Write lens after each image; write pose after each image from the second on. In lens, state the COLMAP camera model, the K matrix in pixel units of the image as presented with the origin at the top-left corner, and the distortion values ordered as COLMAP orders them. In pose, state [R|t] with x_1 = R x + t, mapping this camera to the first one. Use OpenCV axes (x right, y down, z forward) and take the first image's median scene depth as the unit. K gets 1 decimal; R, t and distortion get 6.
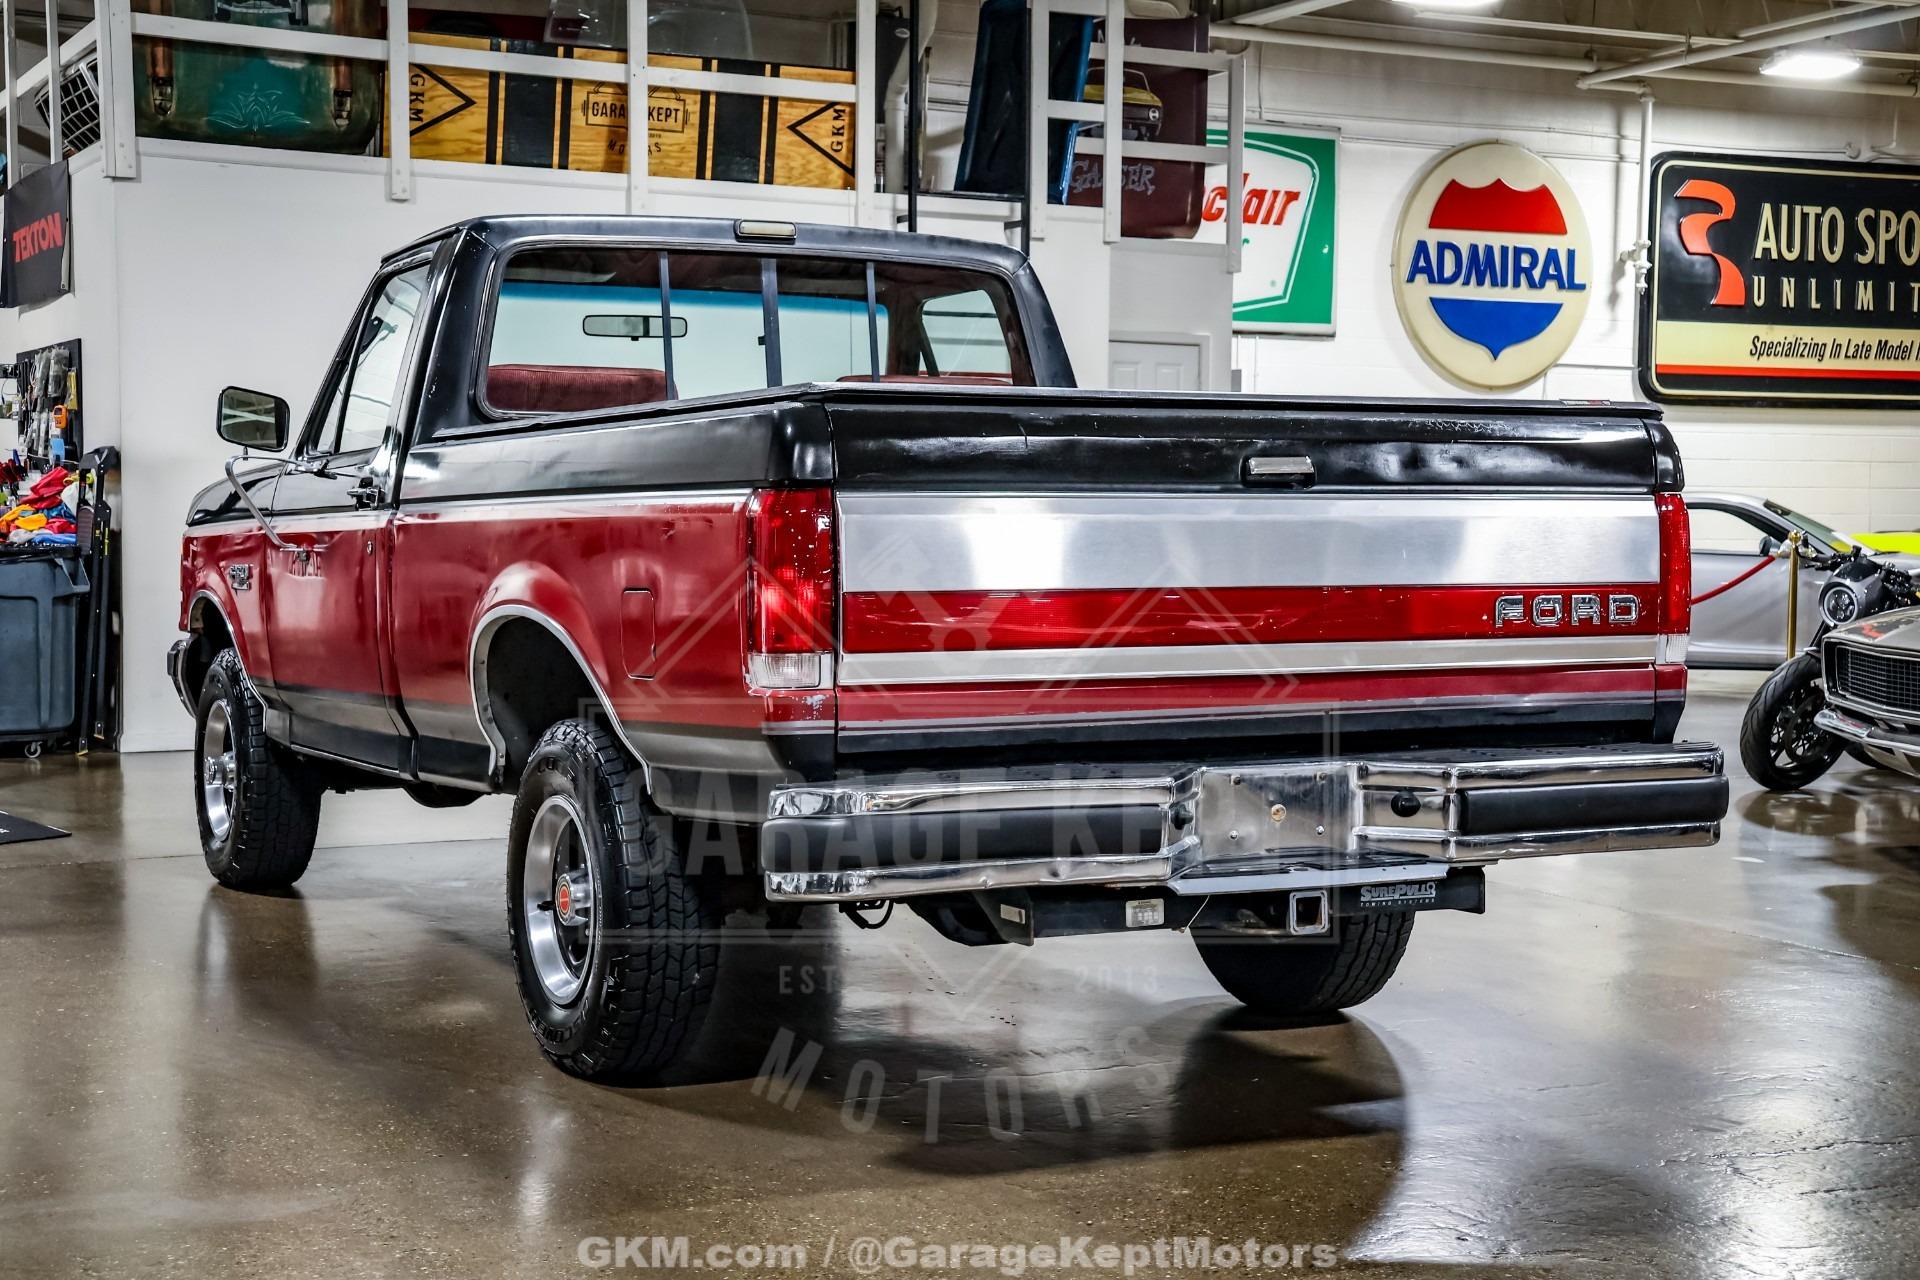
lens RADIAL K [[2996.0, 0, 960.0], [0, 2996.0, 640.0], [0, 0, 1]] dist [0.024821, 1.182363]
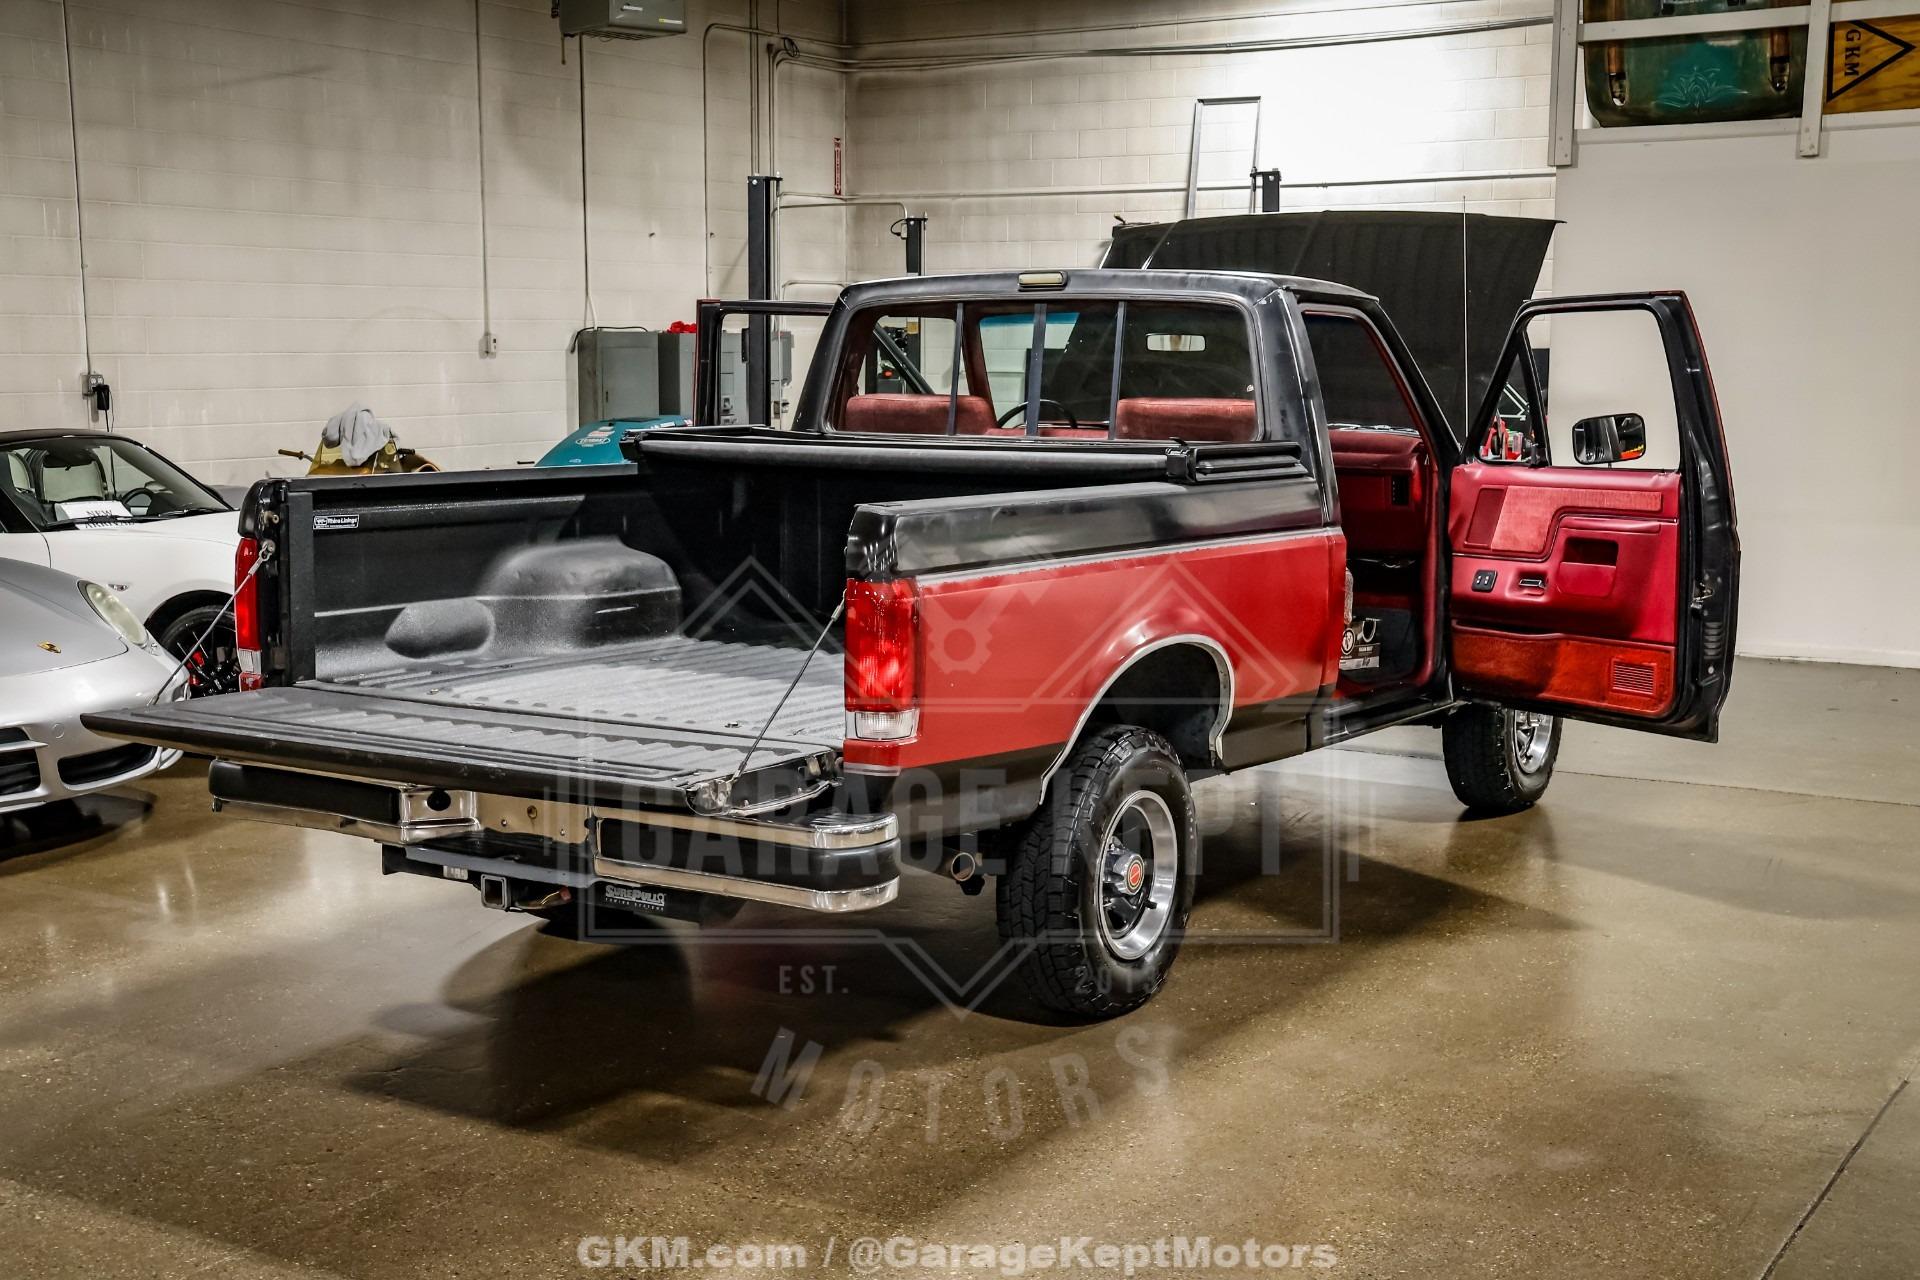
lens RADIAL K [[2566.3, 0, 949.1], [0, 2566.3, 639.1], [0, 0, 1]] dist [-0.010176, 0.769229]
pose [[0.449867, 0.109353, -0.886376, 0.526677], [-0.036177, 0.993892, 0.104256, -0.061865], [0.892363, -0.014835, 0.451075, 0.311507]]
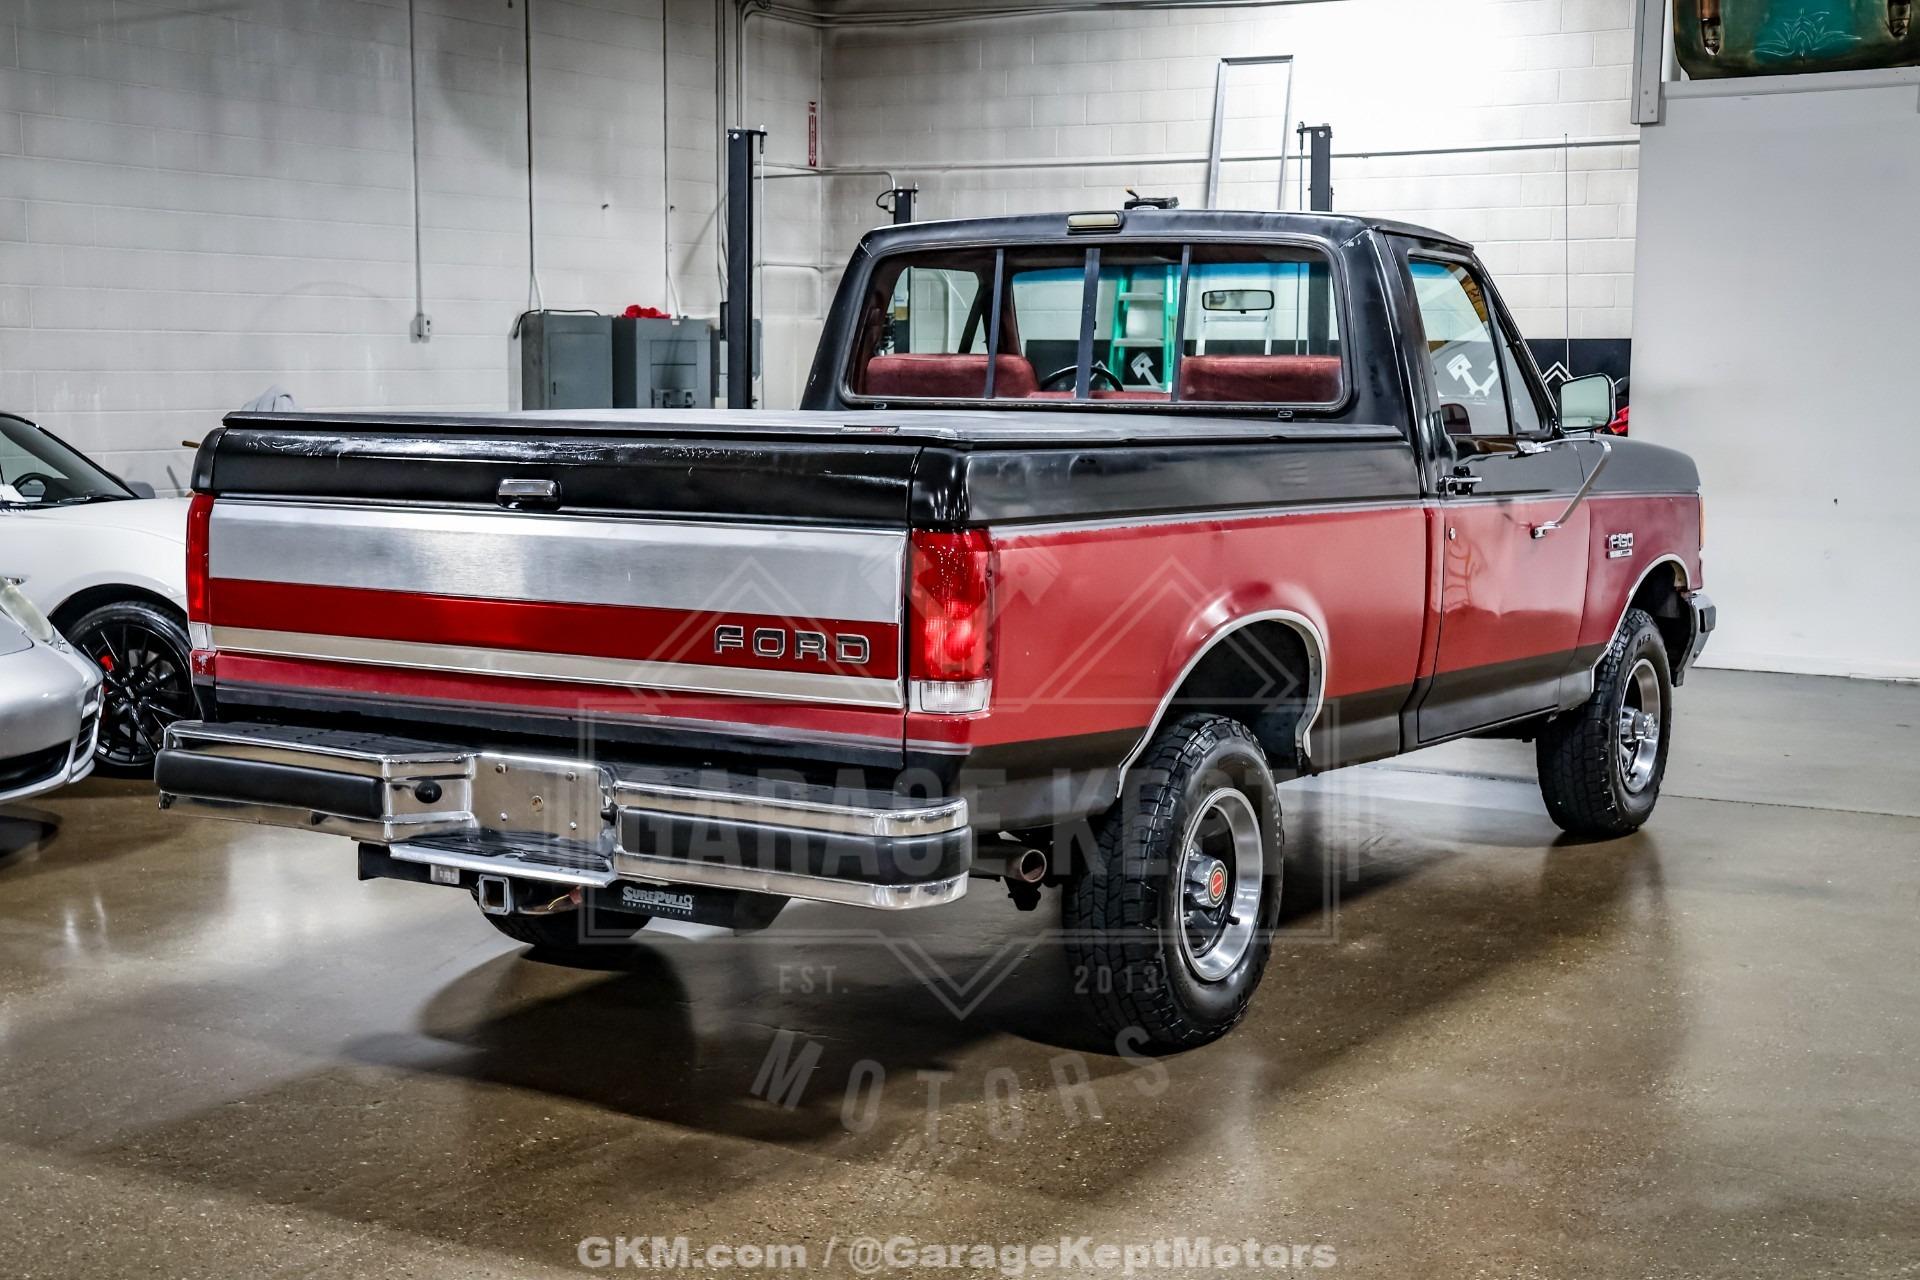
lens RADIAL K [[2885.1, 0, 953.3], [0, 2885.1, 638.2], [0, 0, 1]] dist [0.044774, 0.961910]
pose [[0.468286, 0.091421, -0.878835, 0.512266], [-0.041563, 0.995811, 0.081443, -0.044201], [0.882599, -0.001611, 0.470124, 0.295806]]
